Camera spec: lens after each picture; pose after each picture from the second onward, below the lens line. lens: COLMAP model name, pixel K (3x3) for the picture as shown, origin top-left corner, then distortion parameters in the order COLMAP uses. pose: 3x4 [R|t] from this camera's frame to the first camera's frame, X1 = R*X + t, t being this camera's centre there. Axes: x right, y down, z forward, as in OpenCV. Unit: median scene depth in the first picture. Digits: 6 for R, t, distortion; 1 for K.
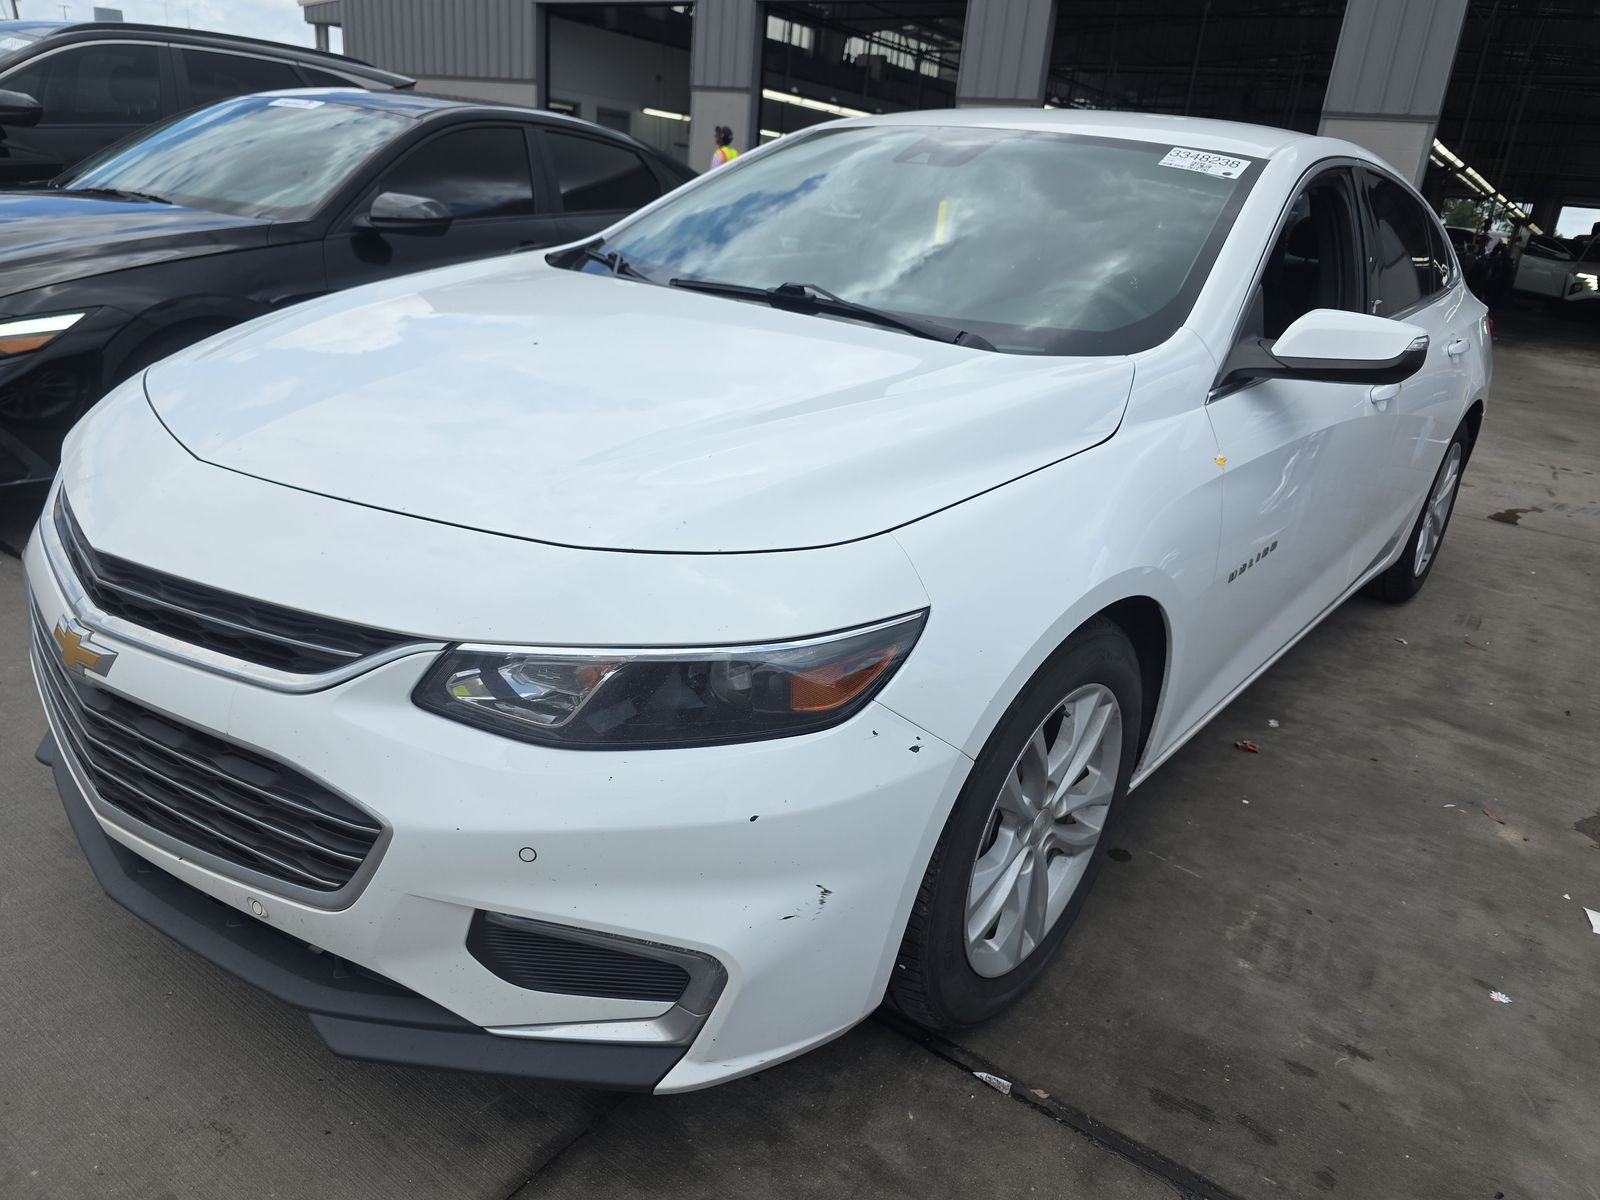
lens RADIAL K [[1088.2, 0, 808.5], [0, 1088.2, 602.2], [0, 0, 1]] dist [0.047519, -0.041120]
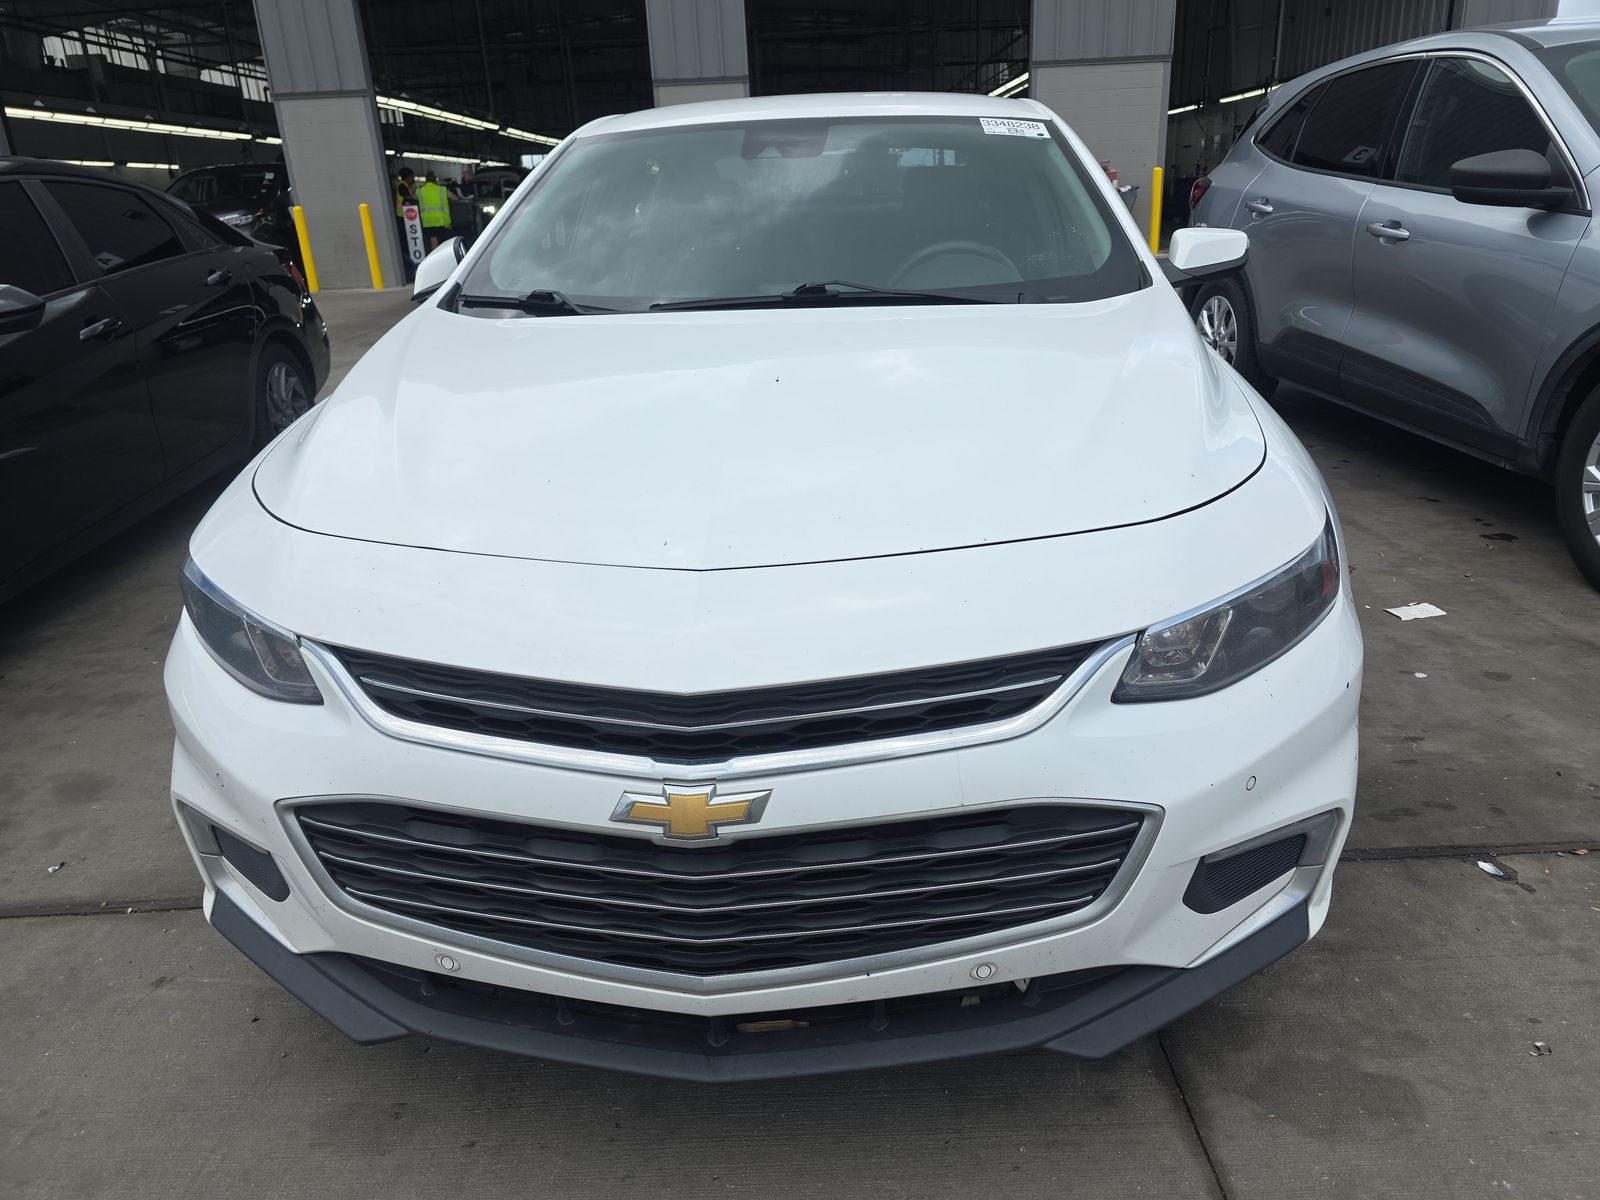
lens RADIAL K [[1088.2, 0, 808.5], [0, 1088.2, 602.2], [0, 0, 1]] dist [0.047519, -0.041120]
pose [[0.810244, -0.319042, 0.491647, -0.734662], [0.310994, 0.945057, 0.100747, -0.132795], [-0.496777, 0.071270, 0.864947, 0.151738]]
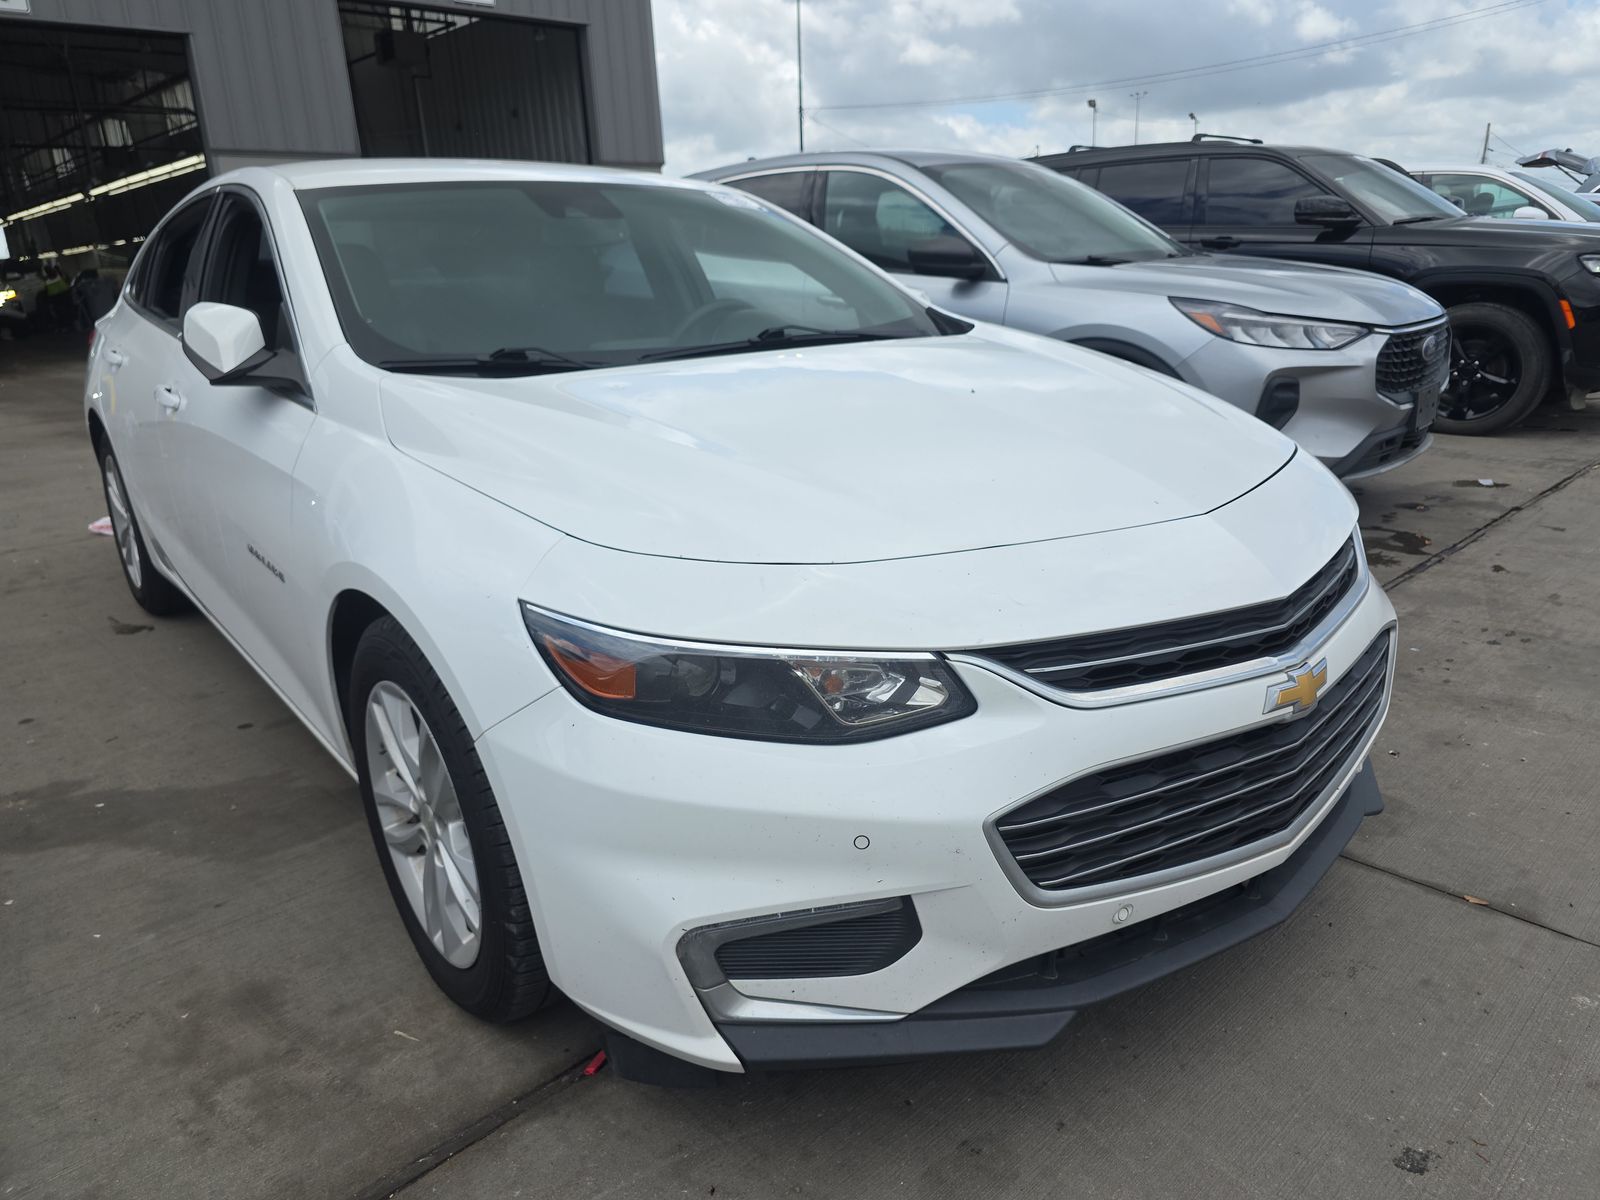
lens RADIAL K [[1070.6, 0, 798.5], [0, 1070.6, 555.9], [0, 0, 1]] dist [0.061926, 0.000694]
pose [[0.208221, -0.360399, 0.909261, -1.319000], [0.392093, 0.882427, 0.259974, -0.431436], [-0.896051, 0.302383, 0.325050, 0.810666]]
